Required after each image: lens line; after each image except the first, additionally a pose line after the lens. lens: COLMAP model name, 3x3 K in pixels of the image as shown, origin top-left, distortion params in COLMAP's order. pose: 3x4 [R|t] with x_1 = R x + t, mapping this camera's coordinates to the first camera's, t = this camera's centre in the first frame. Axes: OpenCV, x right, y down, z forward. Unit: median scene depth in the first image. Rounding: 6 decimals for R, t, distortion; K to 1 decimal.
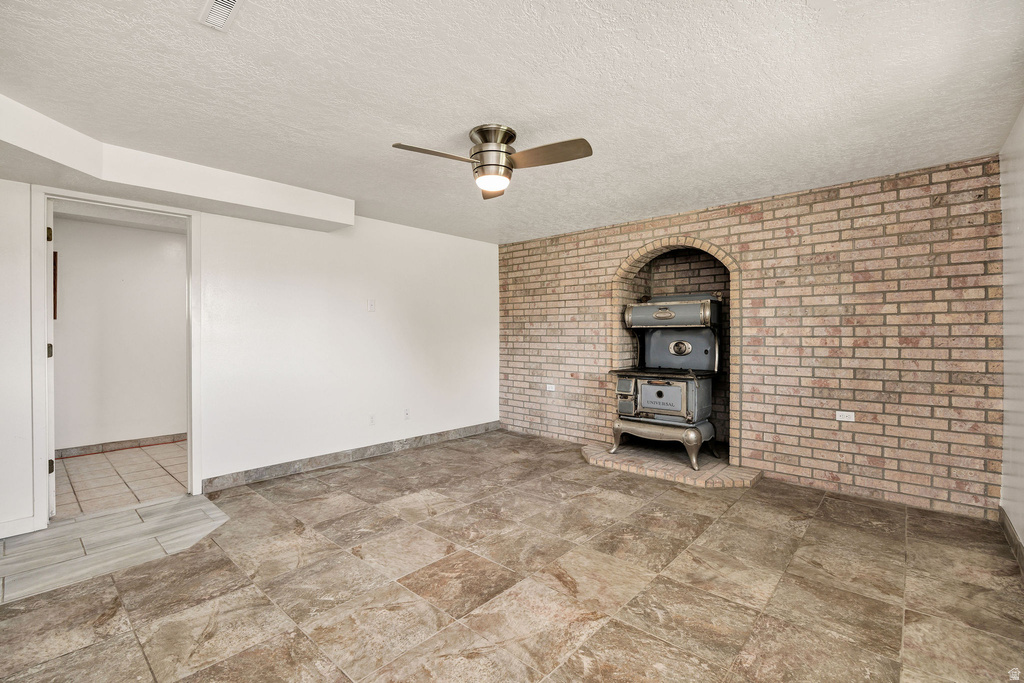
lens RADIAL K [[464.8, 0, 508.5], [0, 464.8, 339.7], [0, 0, 1]] dist [-0.017426, 0.001846]
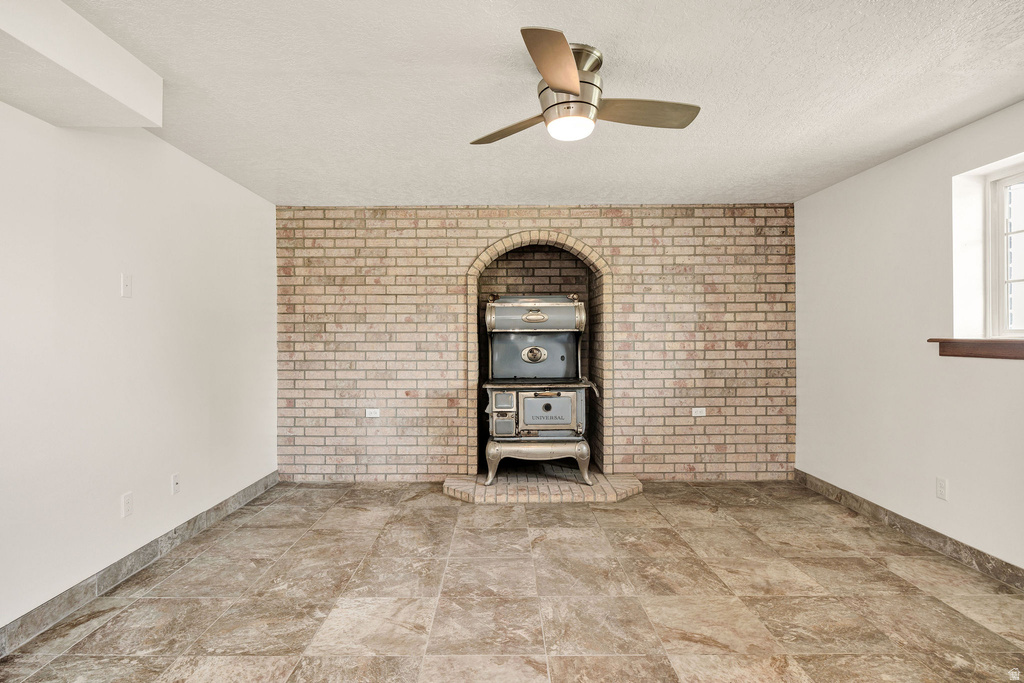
lens RADIAL K [[545.5, 0, 509.2], [0, 545.5, 342.7], [0, 0, 1]] dist [-0.009239, -0.000544]
pose [[0.732838, -0.007070, 0.680366, -0.483659], [0.011279, 0.999935, -0.001757, -0.004709], [-0.680309, 0.008961, 0.732870, 0.323529]]
